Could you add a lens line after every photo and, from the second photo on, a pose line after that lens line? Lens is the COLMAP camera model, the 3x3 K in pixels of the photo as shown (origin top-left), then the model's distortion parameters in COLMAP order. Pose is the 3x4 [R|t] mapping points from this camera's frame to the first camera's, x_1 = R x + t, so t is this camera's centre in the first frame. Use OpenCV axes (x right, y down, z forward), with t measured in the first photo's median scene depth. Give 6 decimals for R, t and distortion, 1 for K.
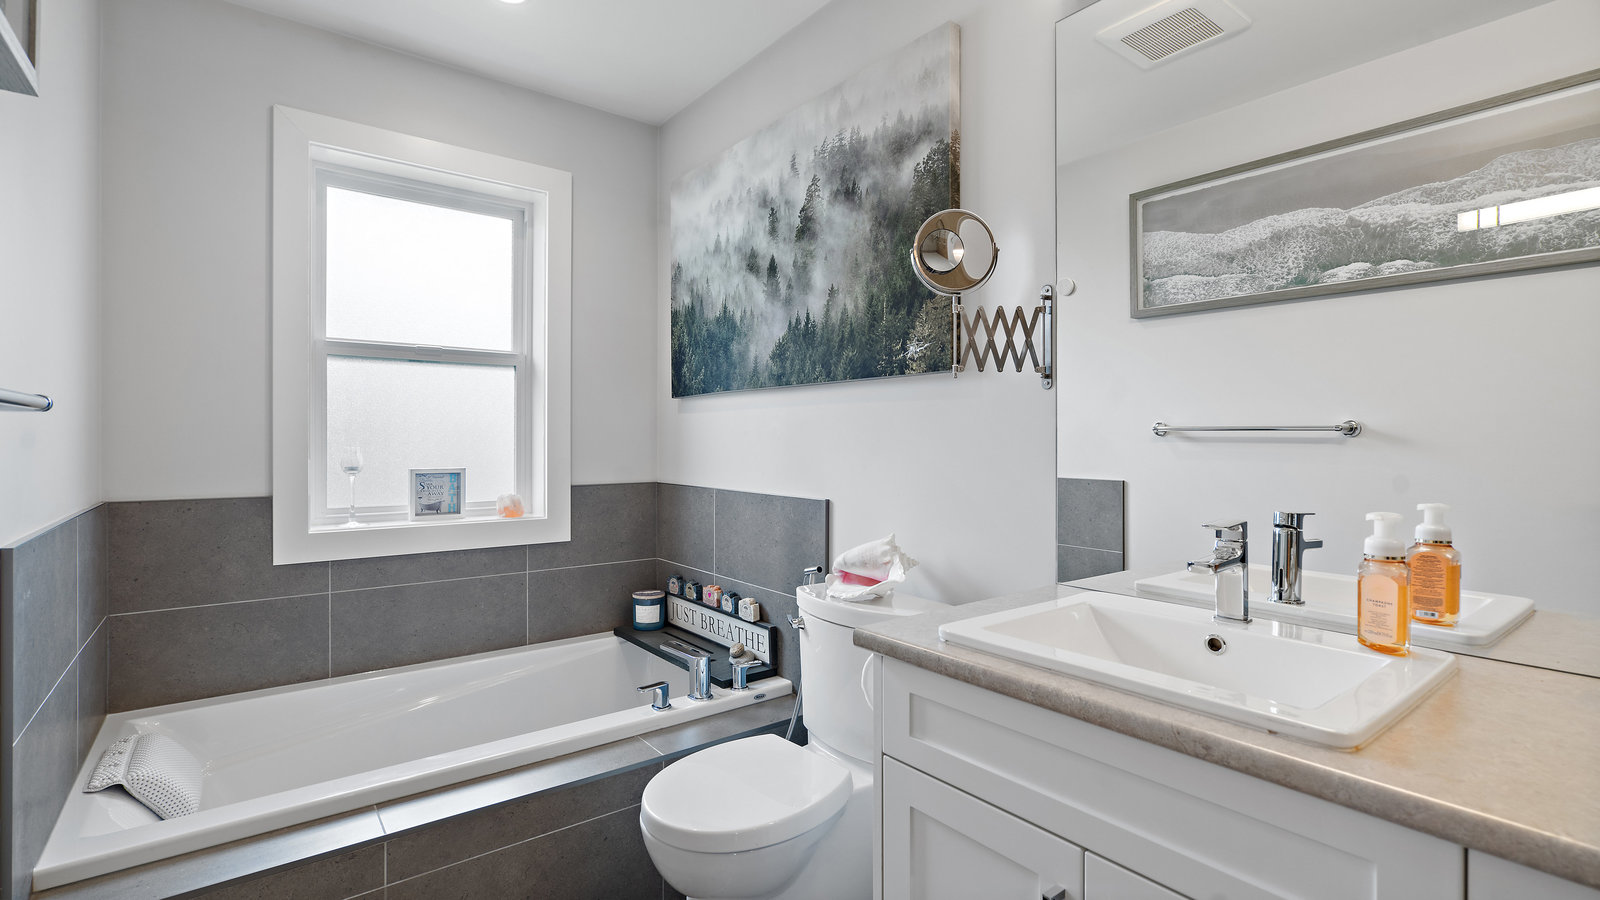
lens RADIAL K [[726.9, 0, 797.0], [0, 726.9, 448.3], [0, 0, 1]] dist [0.000098, 0.000209]
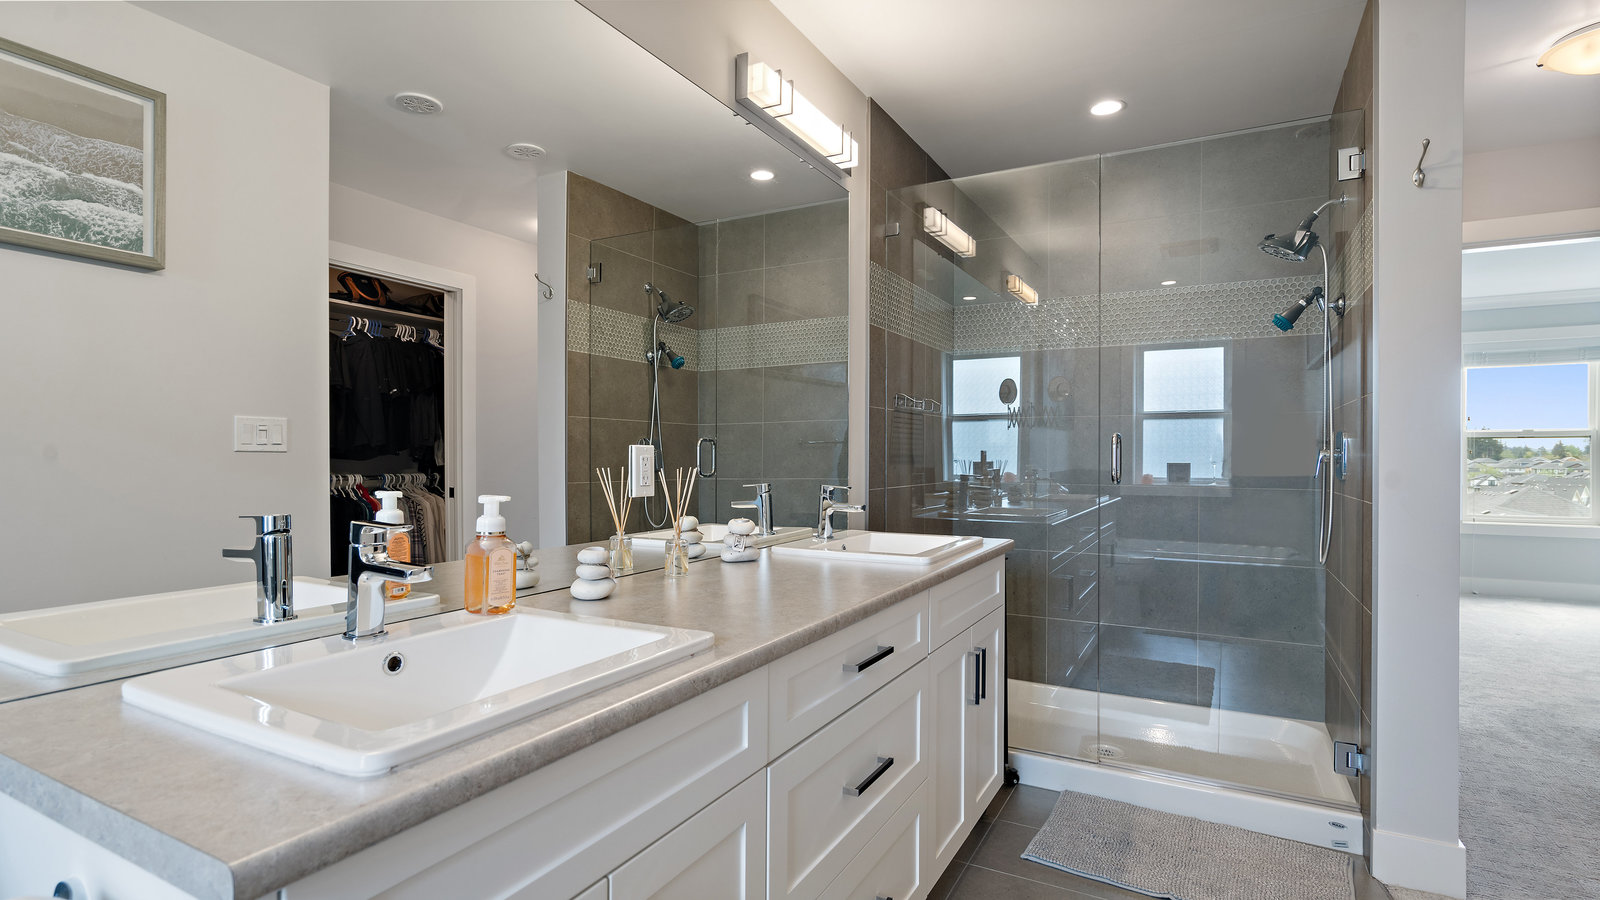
lens RADIAL K [[775.5, 0, 791.8], [0, 775.5, 452.0], [0, 0, 1]] dist [0.002337, 0.000268]
pose [[-0.394205, -0.004201, 0.919013, -0.546381], [-0.000823, 0.999991, 0.004218, 0.012958], [-0.919022, 0.000906, -0.394205, 1.074253]]
